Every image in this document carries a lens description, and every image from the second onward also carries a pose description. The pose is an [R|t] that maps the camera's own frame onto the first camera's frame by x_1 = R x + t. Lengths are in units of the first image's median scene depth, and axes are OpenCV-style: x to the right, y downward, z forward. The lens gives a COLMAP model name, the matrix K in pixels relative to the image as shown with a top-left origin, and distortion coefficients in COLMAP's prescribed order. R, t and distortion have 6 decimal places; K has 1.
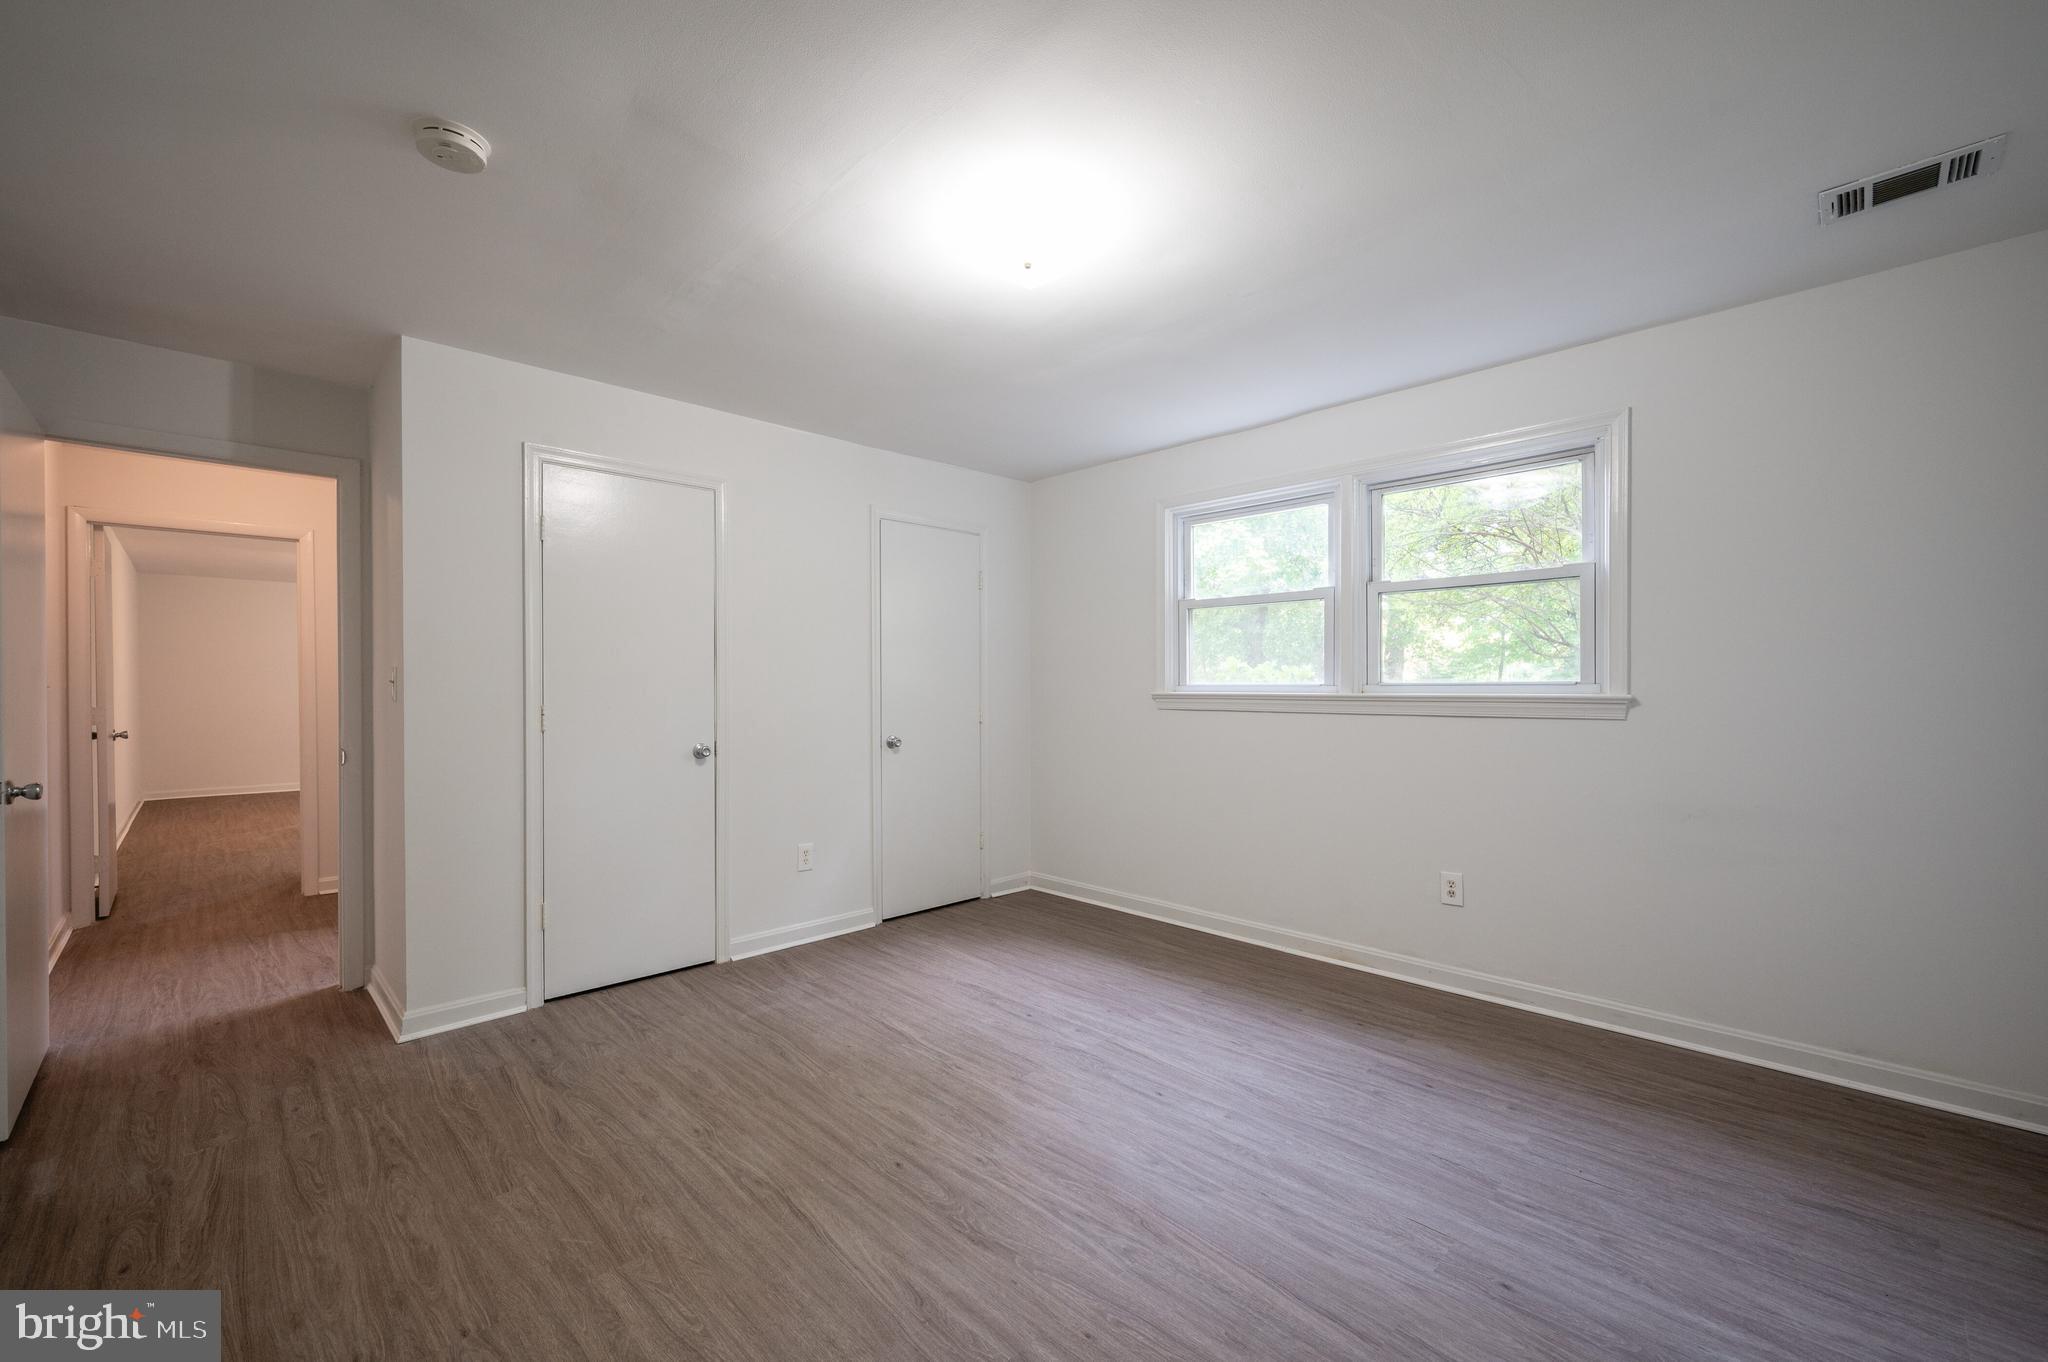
lens RADIAL K [[835.3, 0, 1024.0], [0, 835.3, 681.0], [0, 0, 1]] dist [0.000911, -0.000042]
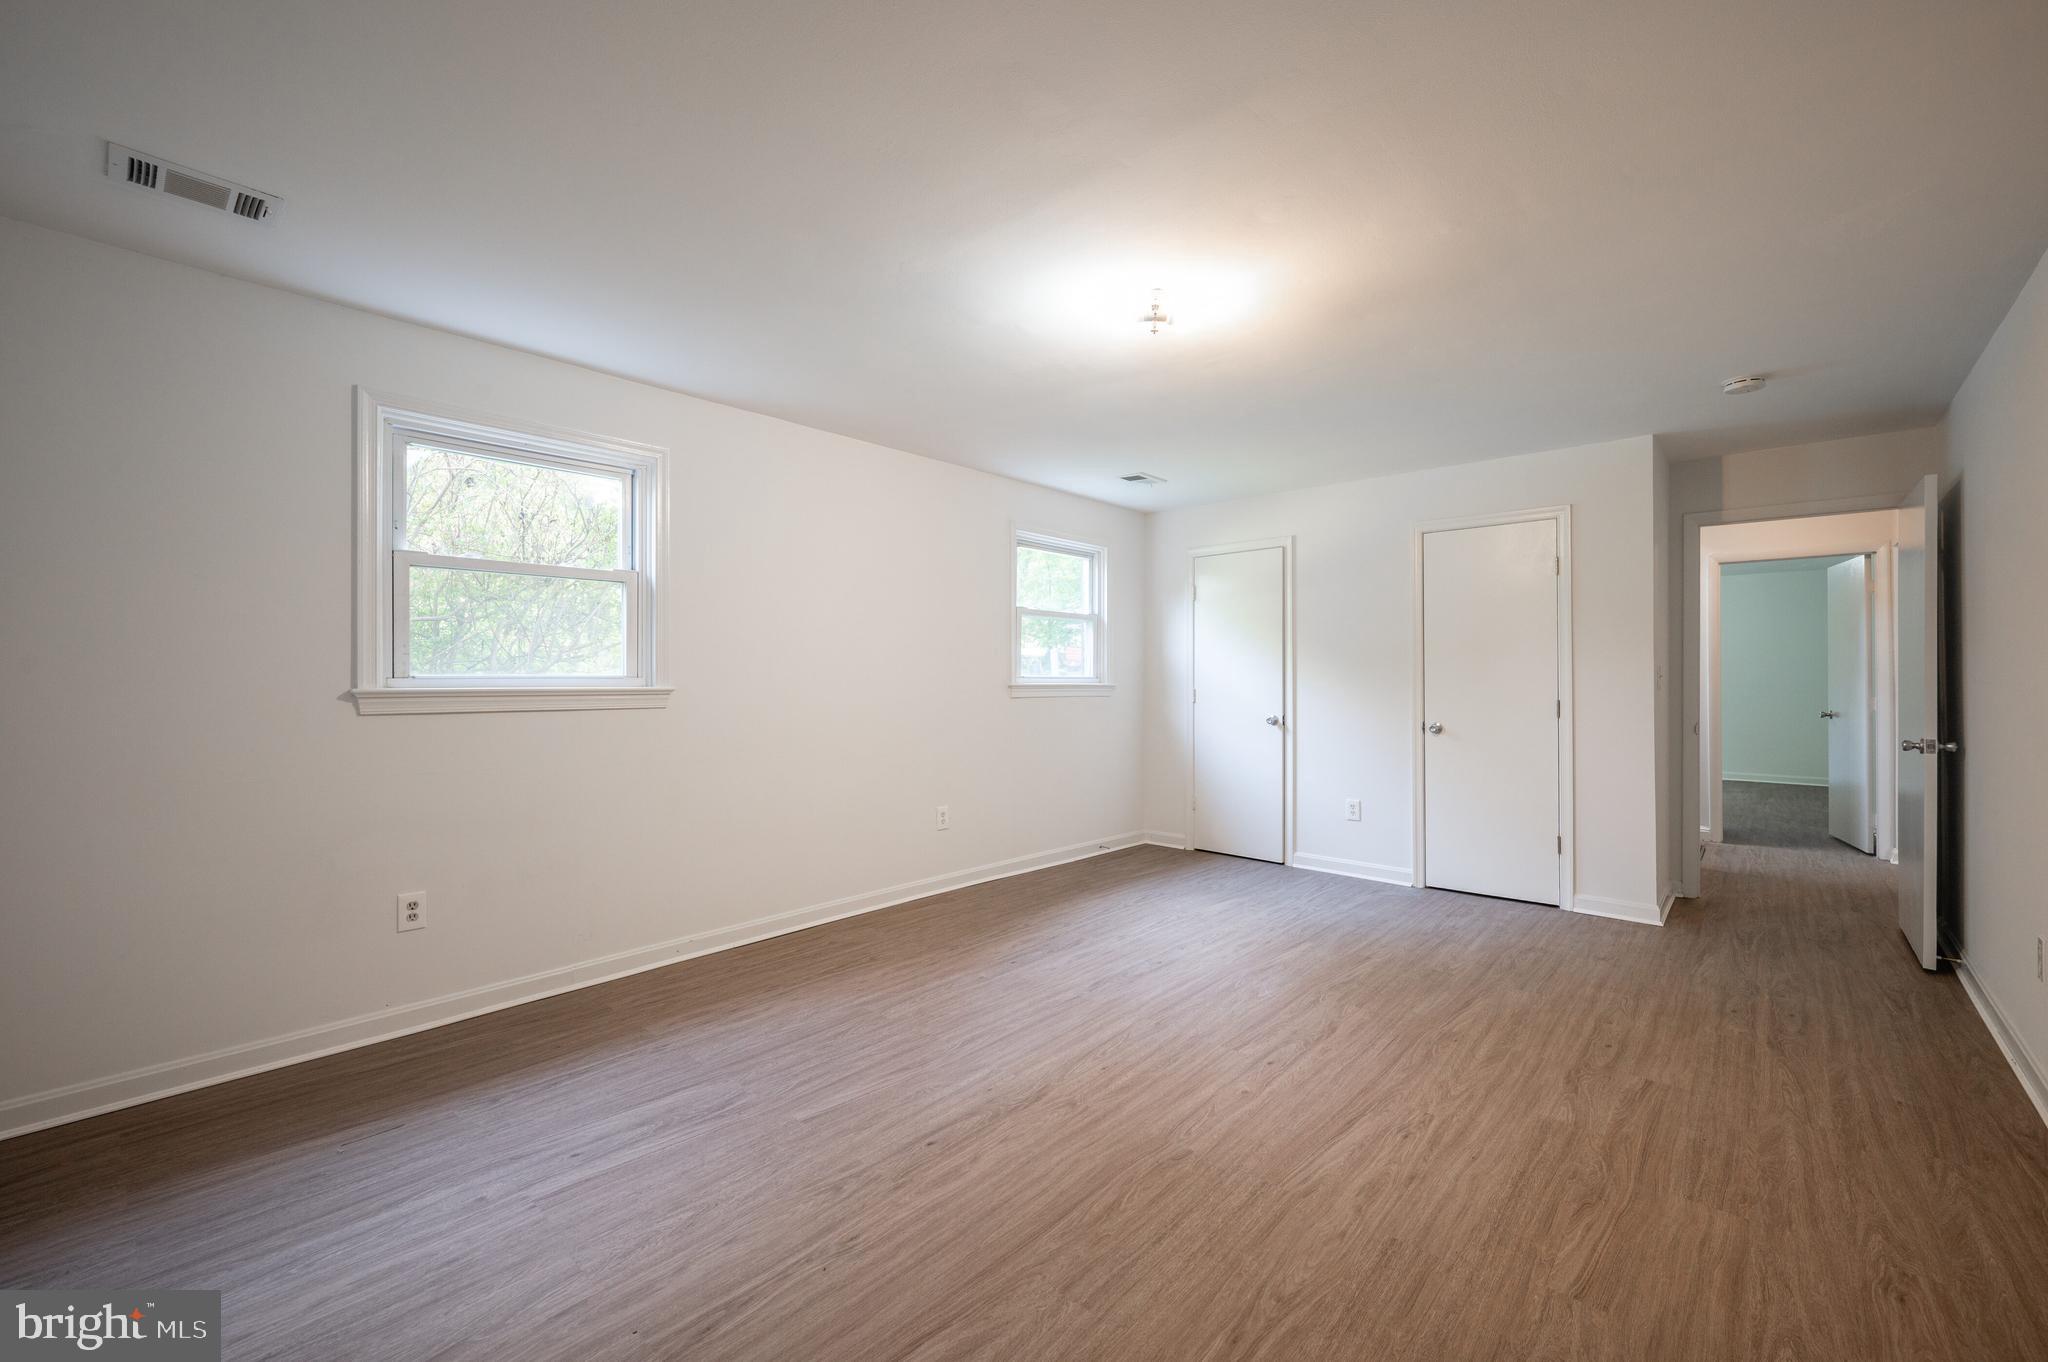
lens RADIAL K [[821.5, 0, 1023.2], [0, 821.5, 657.0], [0, 0, 1]] dist [0.000902, 0.000036]
pose [[-0.078994, 0.024504, 0.996574, -0.514361], [-0.003292, 0.999686, -0.024841, 0.003280], [-0.996870, -0.005243, -0.078889, 0.557890]]
